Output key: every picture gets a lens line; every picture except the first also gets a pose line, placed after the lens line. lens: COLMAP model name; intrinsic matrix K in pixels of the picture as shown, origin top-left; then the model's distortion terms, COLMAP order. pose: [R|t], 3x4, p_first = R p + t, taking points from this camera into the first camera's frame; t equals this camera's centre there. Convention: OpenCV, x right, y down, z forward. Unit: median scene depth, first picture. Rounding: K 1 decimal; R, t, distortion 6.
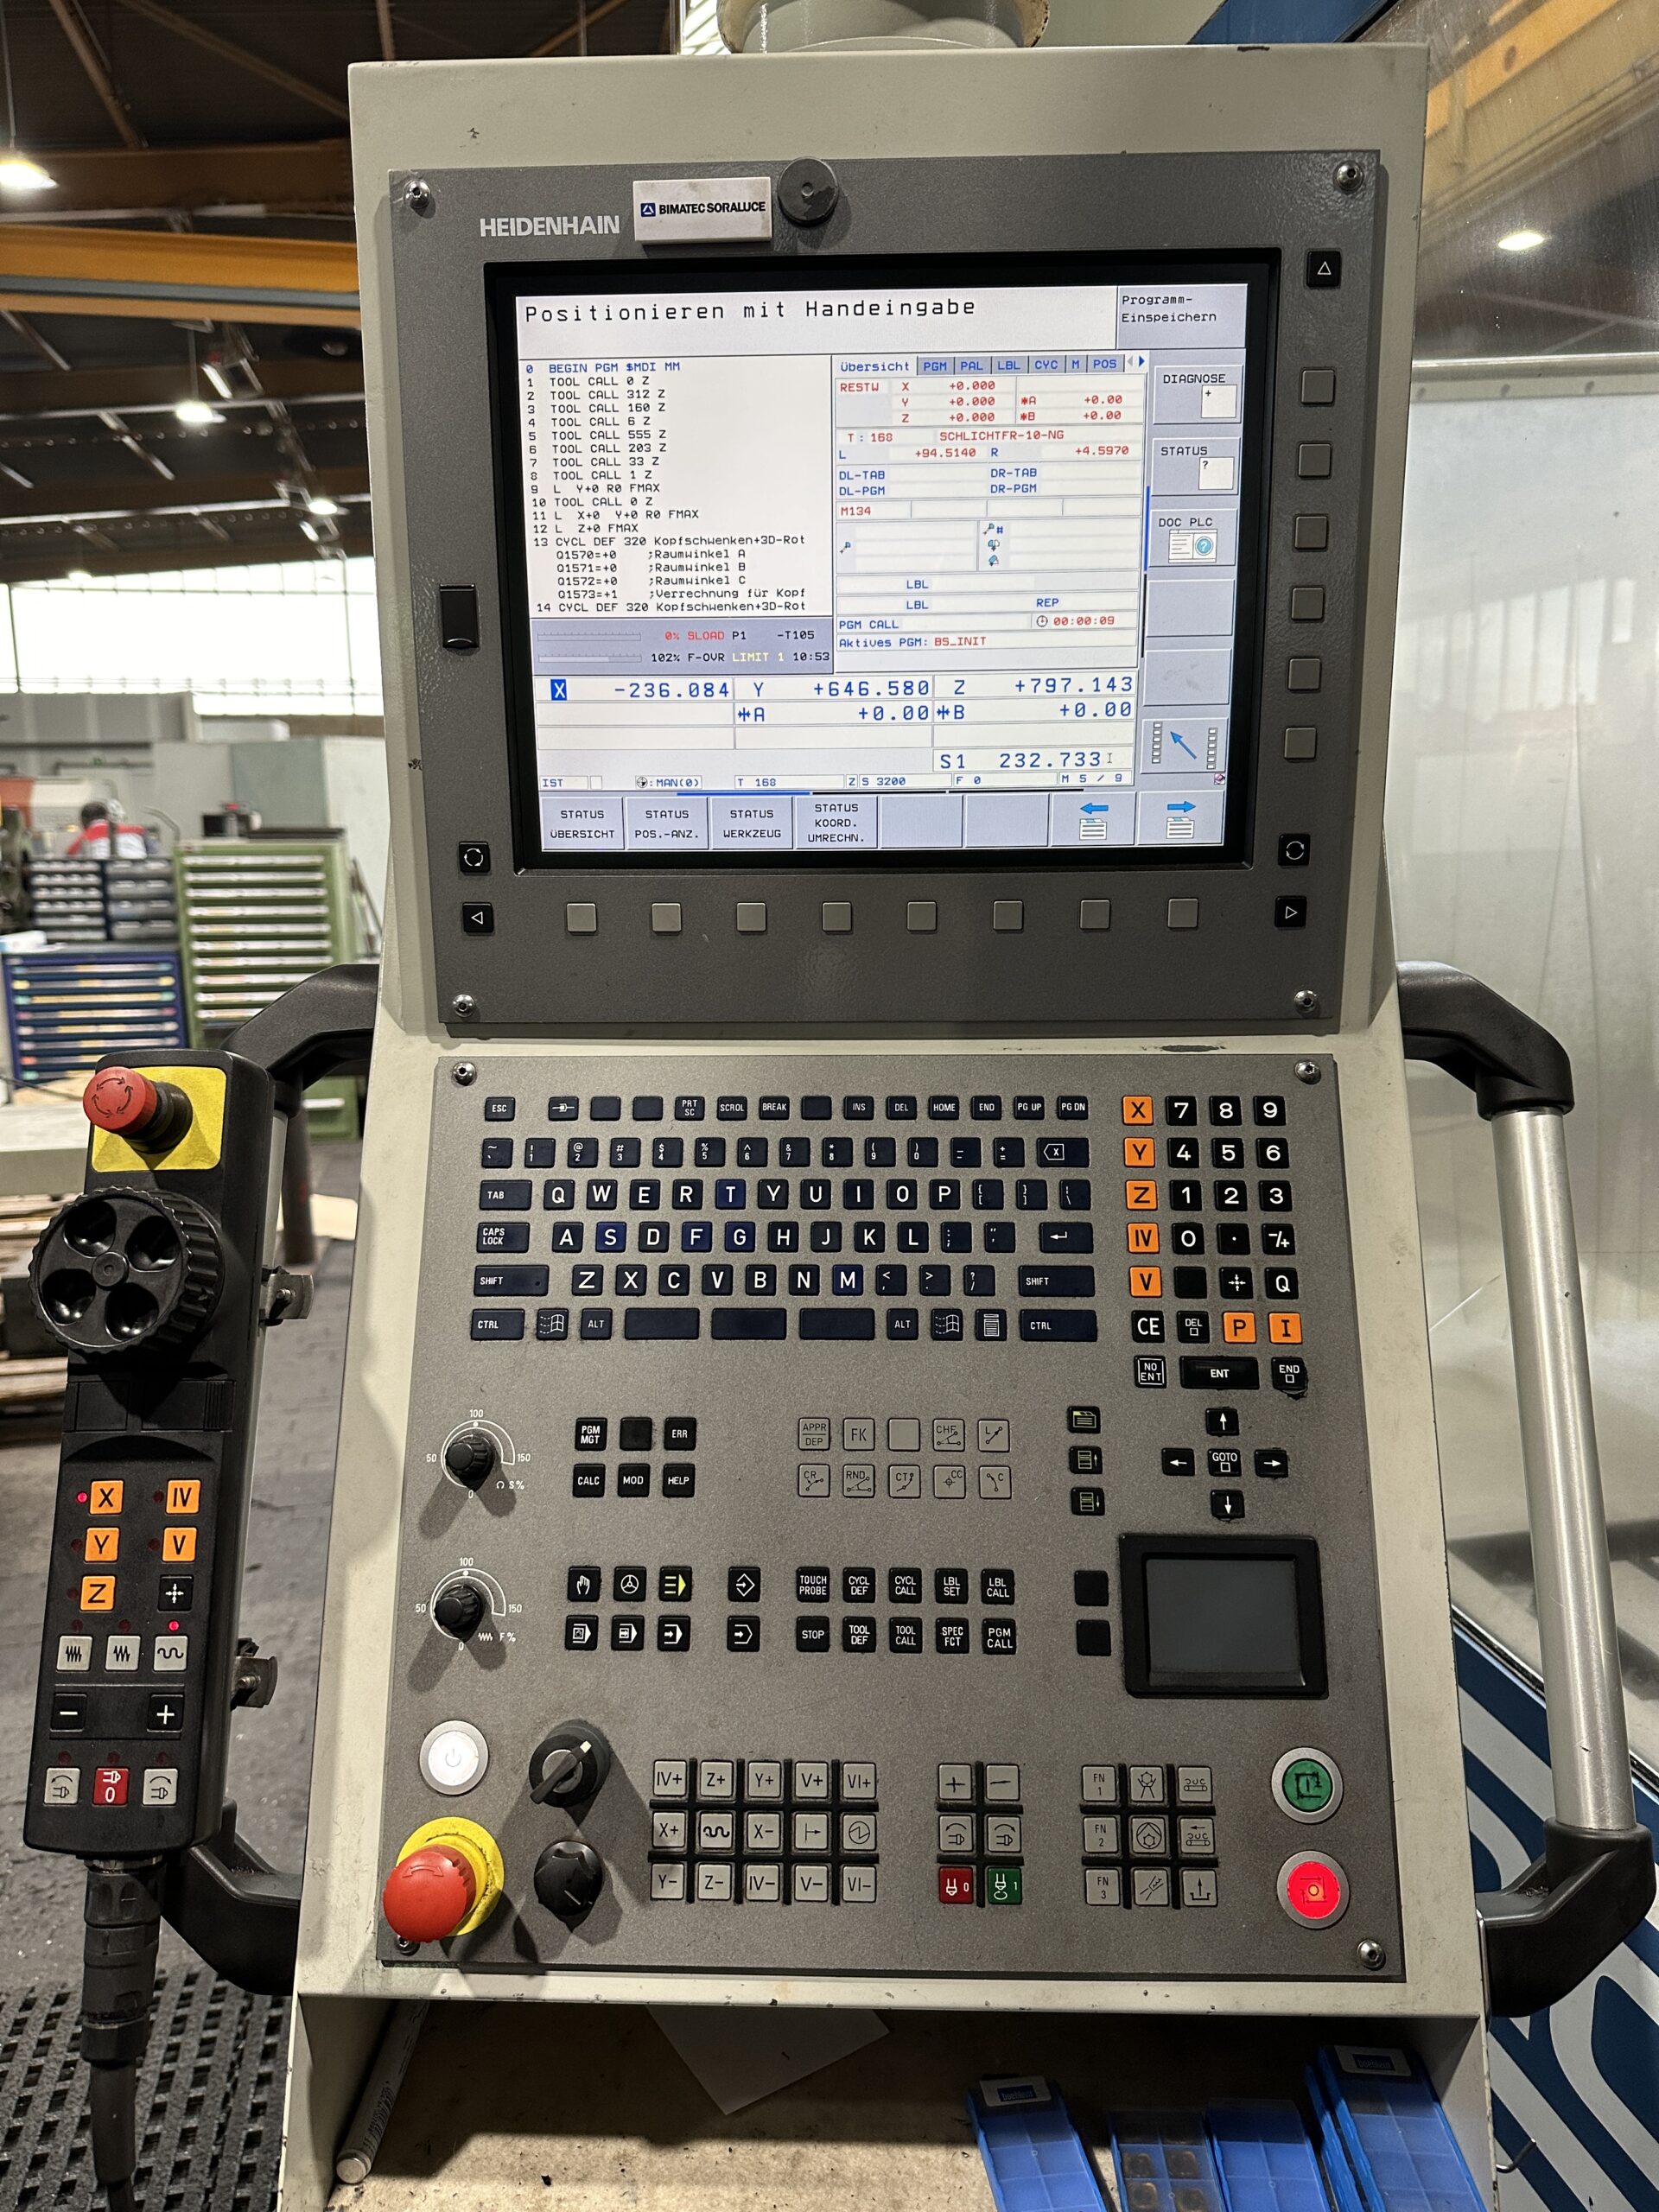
lens RADIAL K [[1528.4, 0, 829.5], [0, 1528.4, 1106.0], [0, 0, 1]] dist [0.001918, -0.001589]
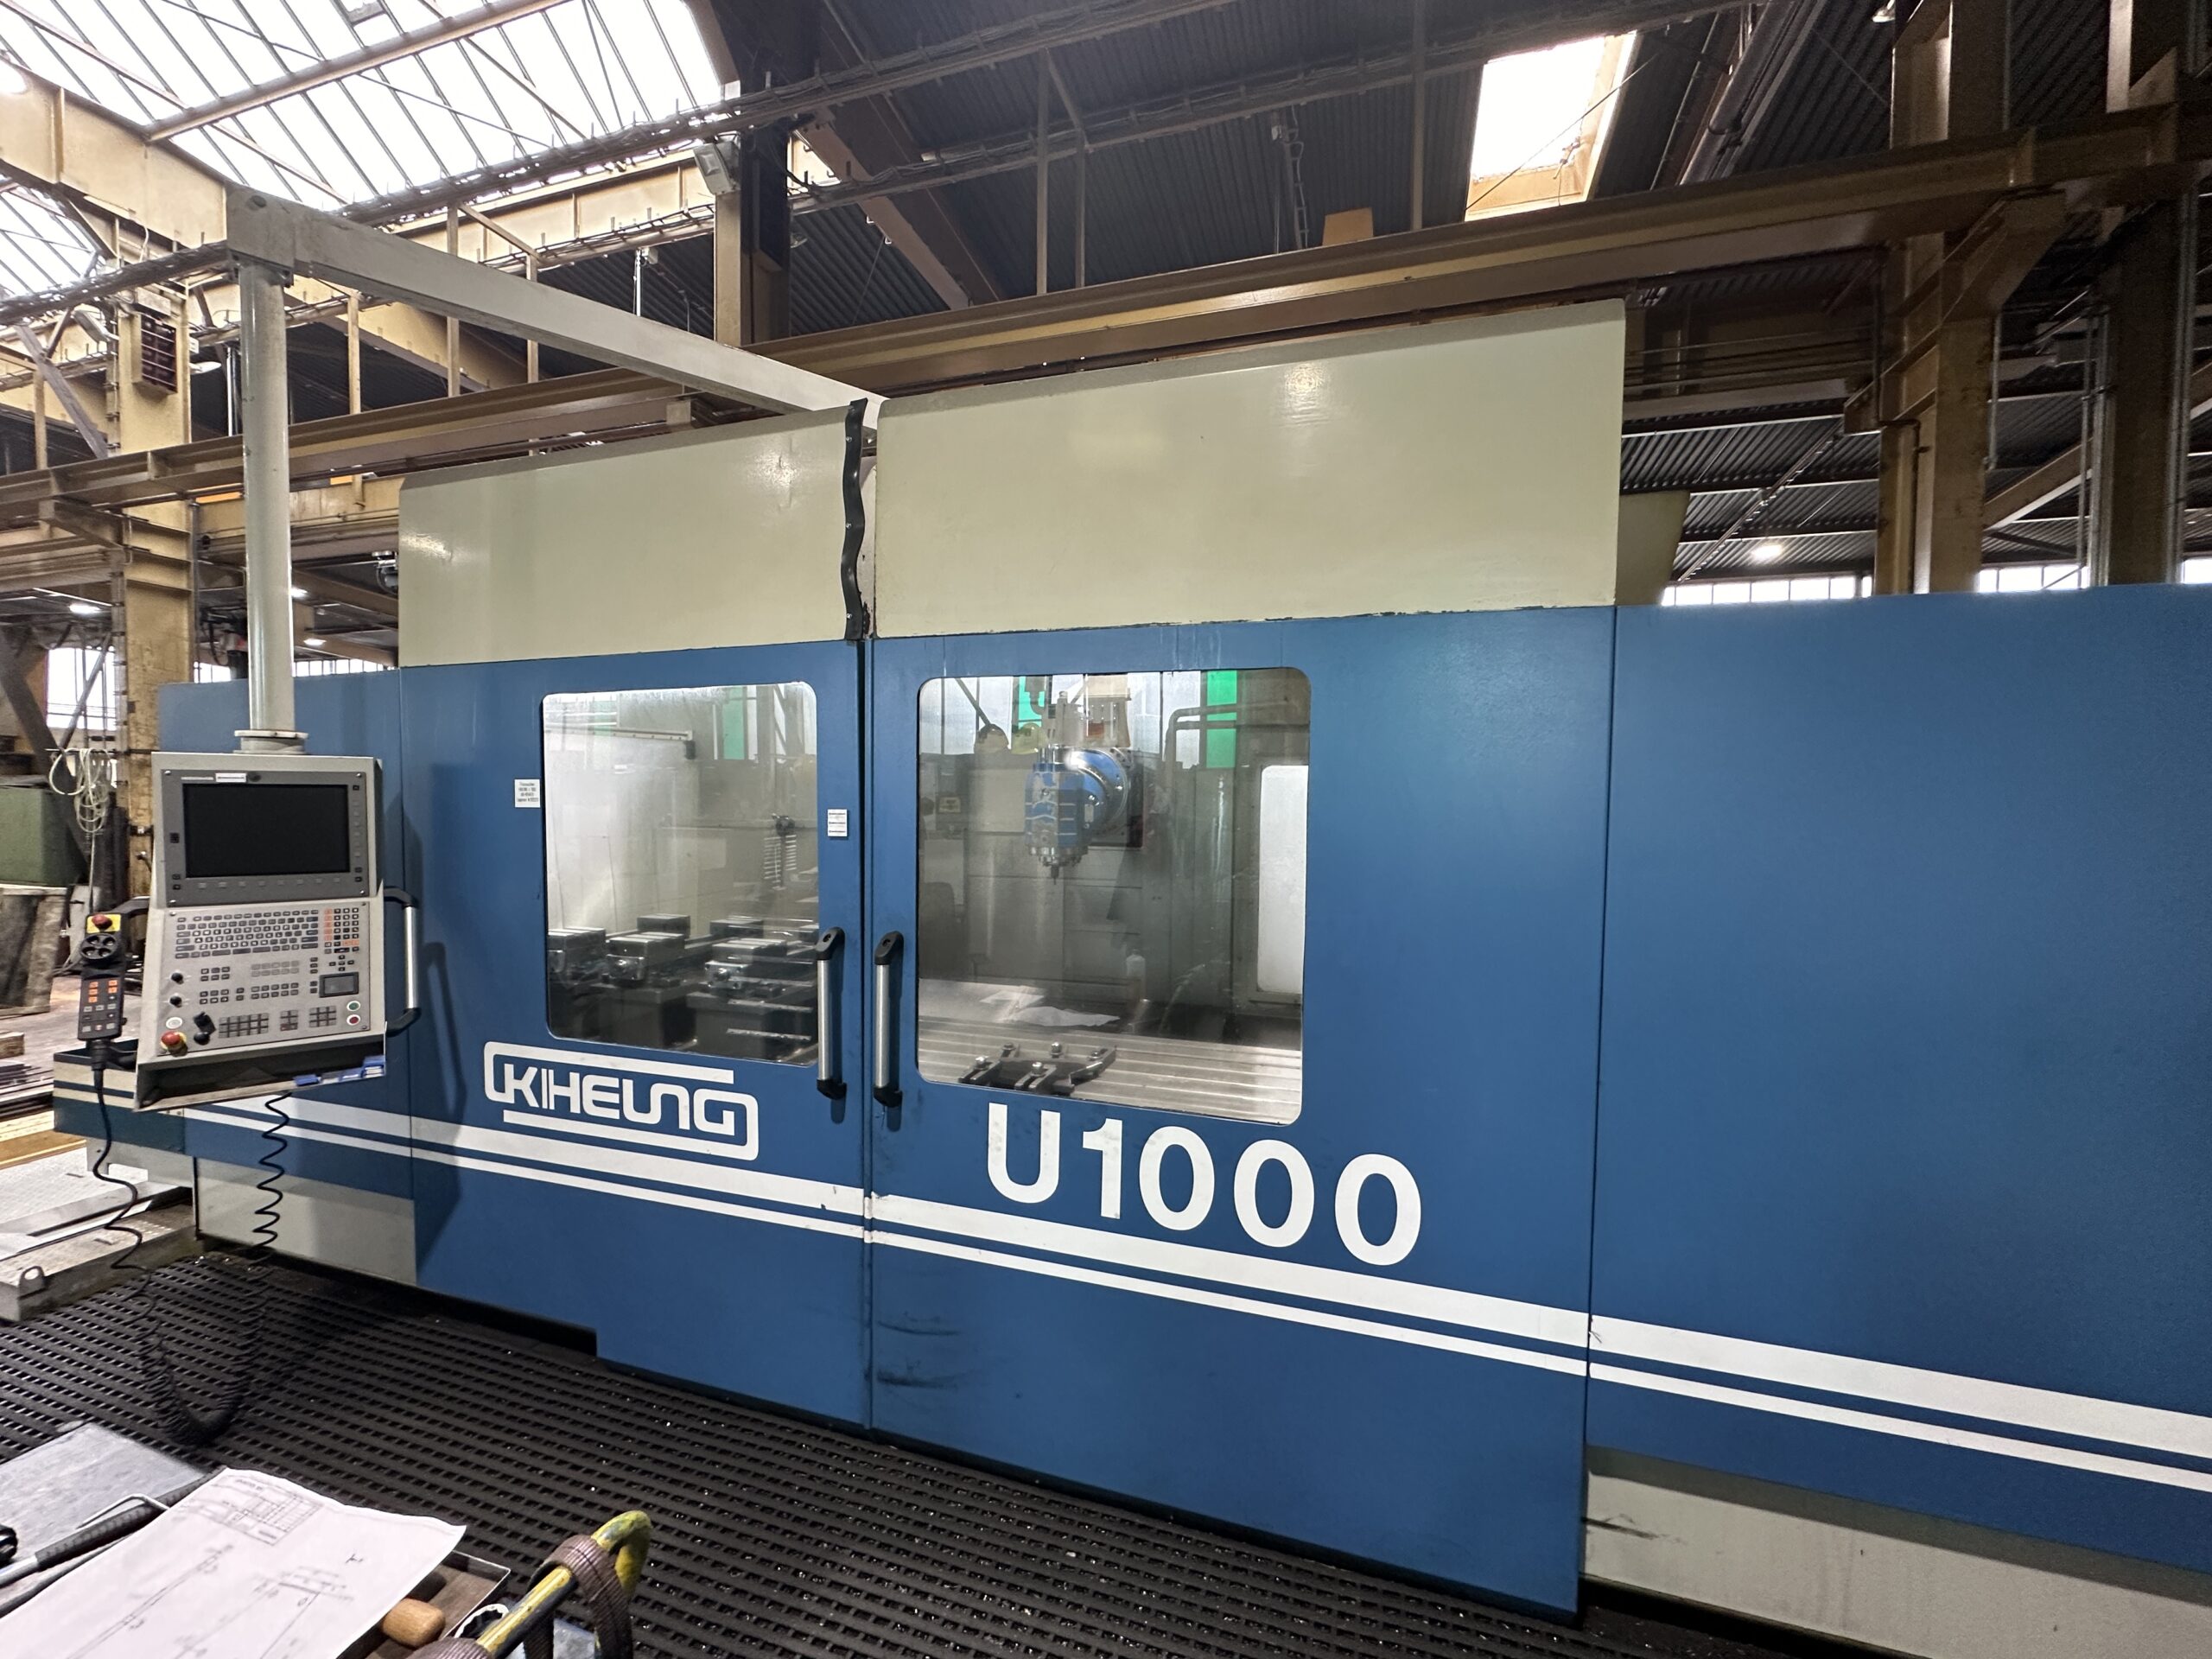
lens RADIAL K [[871.1, 0, 1106.0], [0, 871.1, 829.5], [0, 0, 1]] dist [-0.007034, 0.000505]
pose [[0.762843, -0.012399, 0.646465, 0.355939], [0.112342, 0.987151, -0.113632, 0.449270], [-0.636750, 0.159309, 0.754434, -3.920376]]
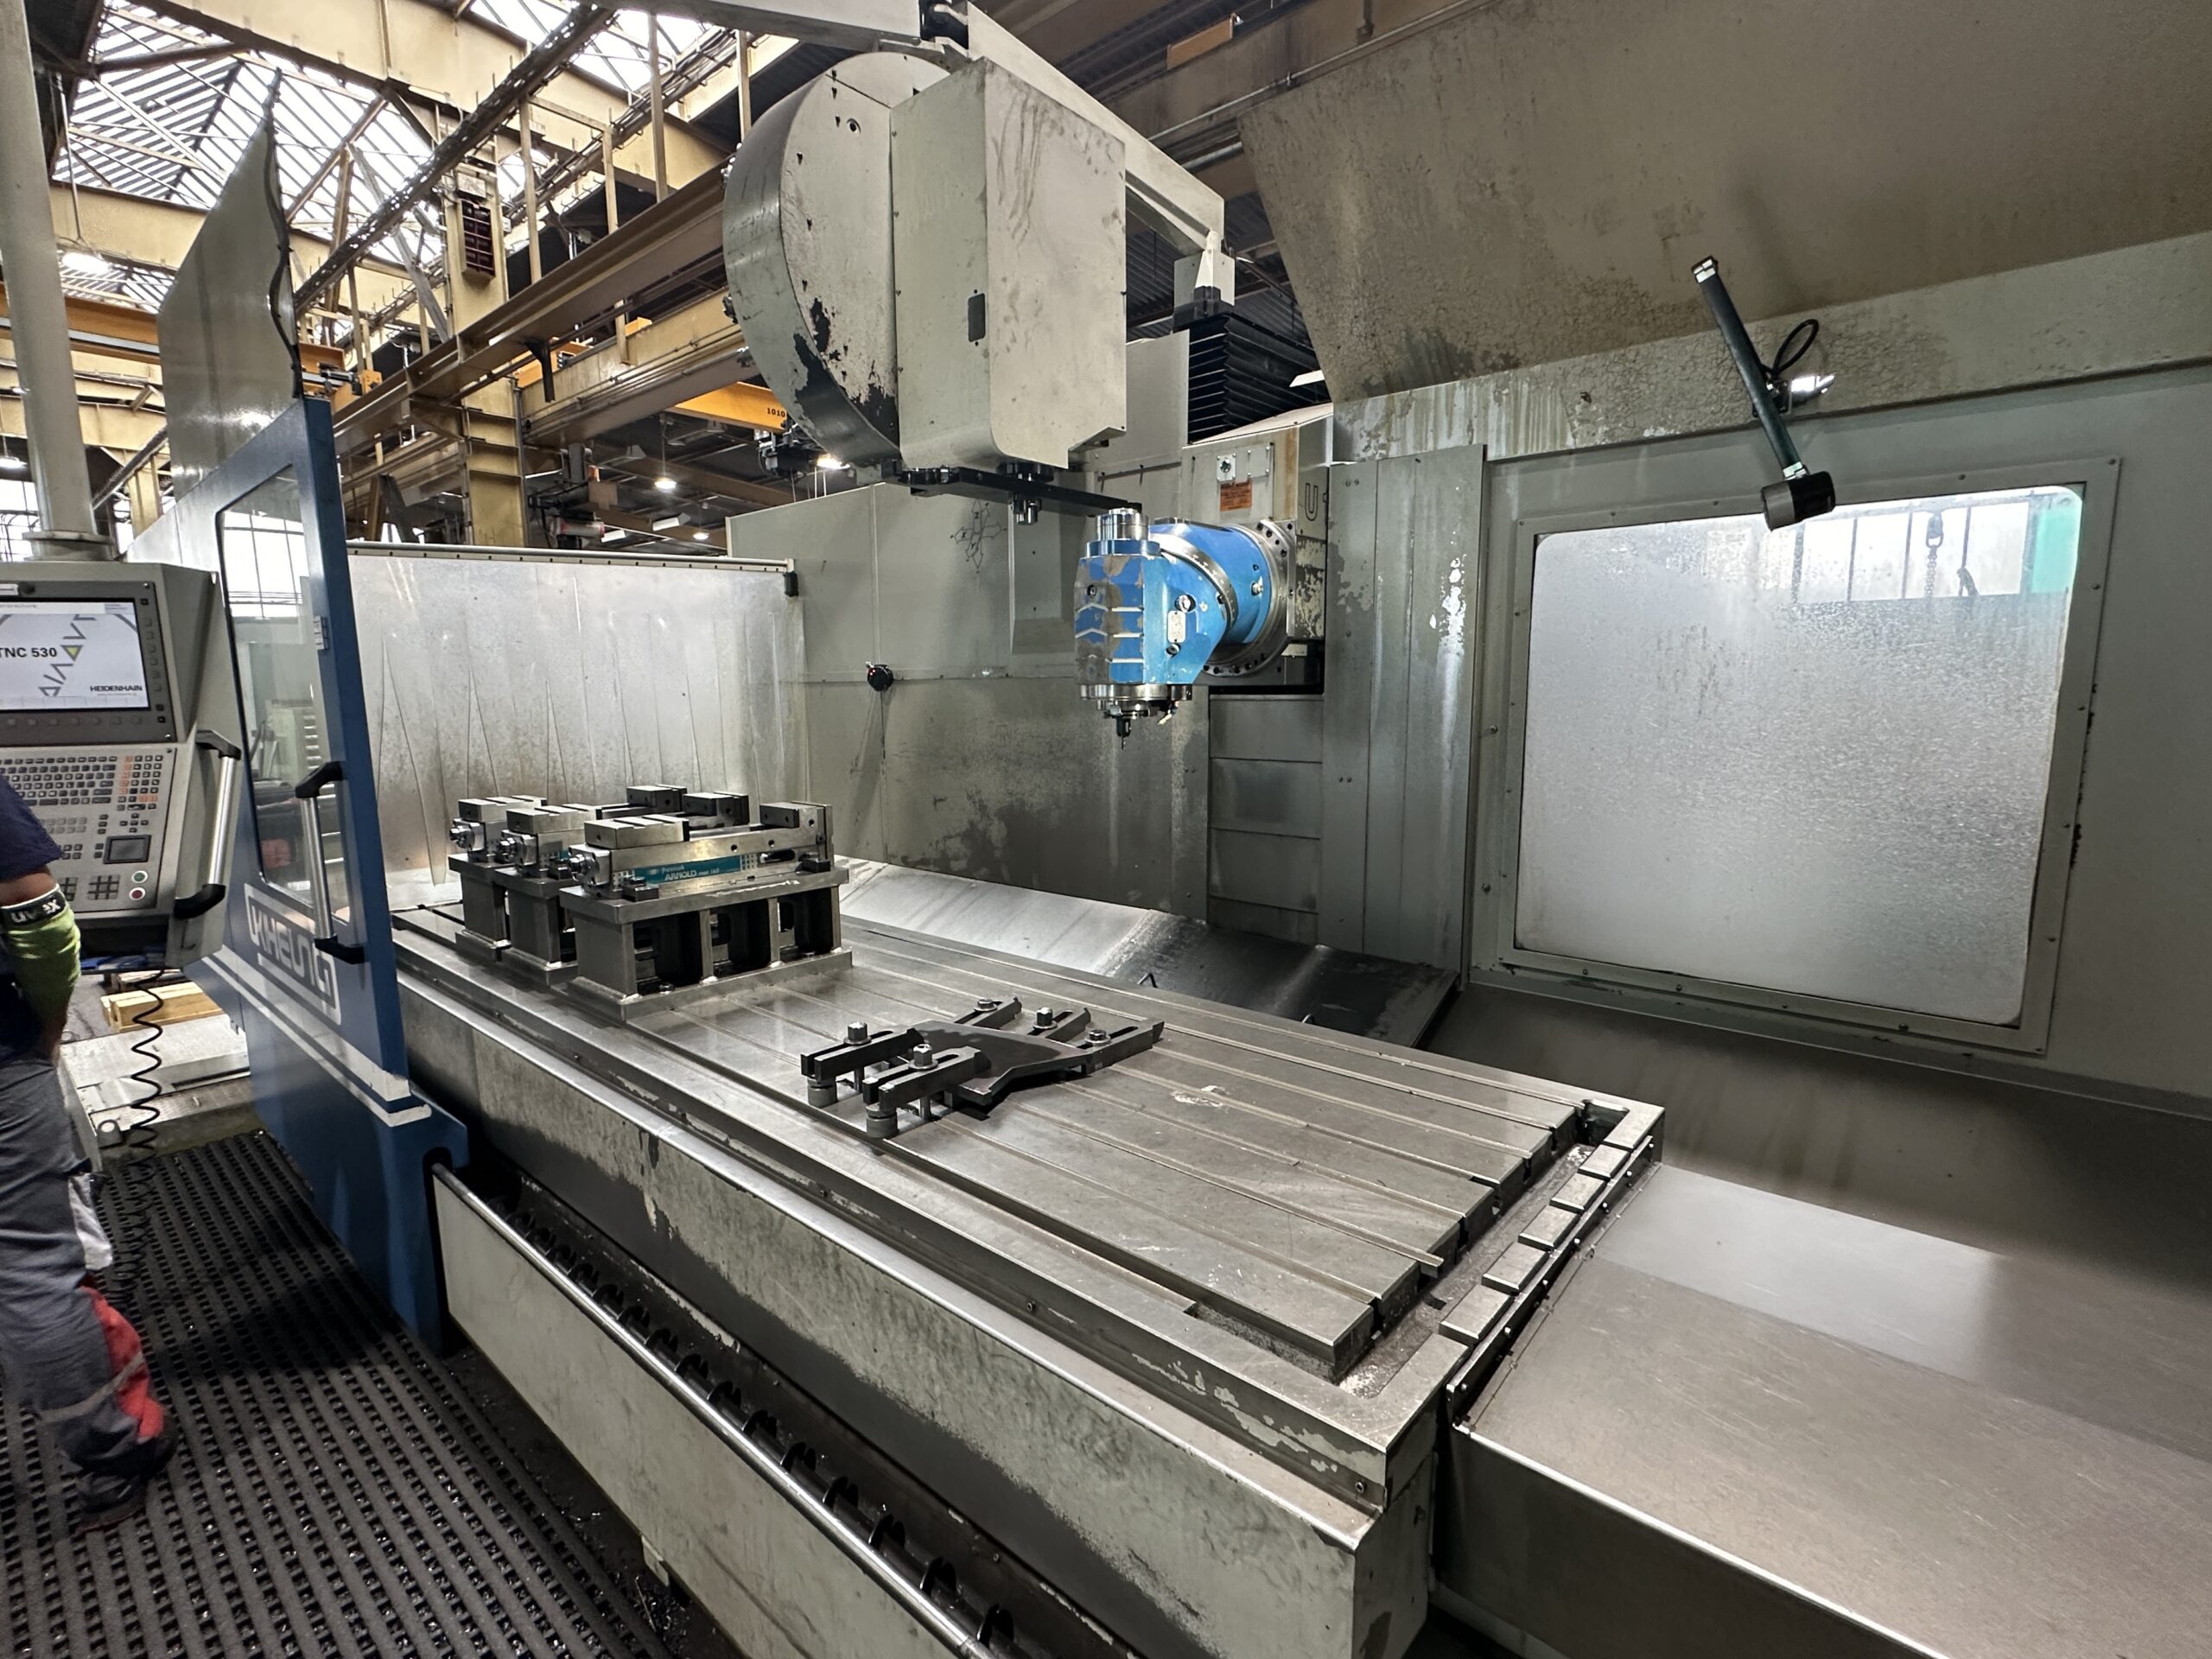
lens RADIAL K [[1028.1, 0, 1106.0], [0, 1028.1, 829.5], [0, 0, 1]] dist [-0.015913, 0.007223]
pose [[0.956433, -0.044587, 0.288526, 2.397735], [0.060103, 0.997171, -0.045141, 0.602630], [-0.285697, 0.060516, 0.956407, -3.250556]]
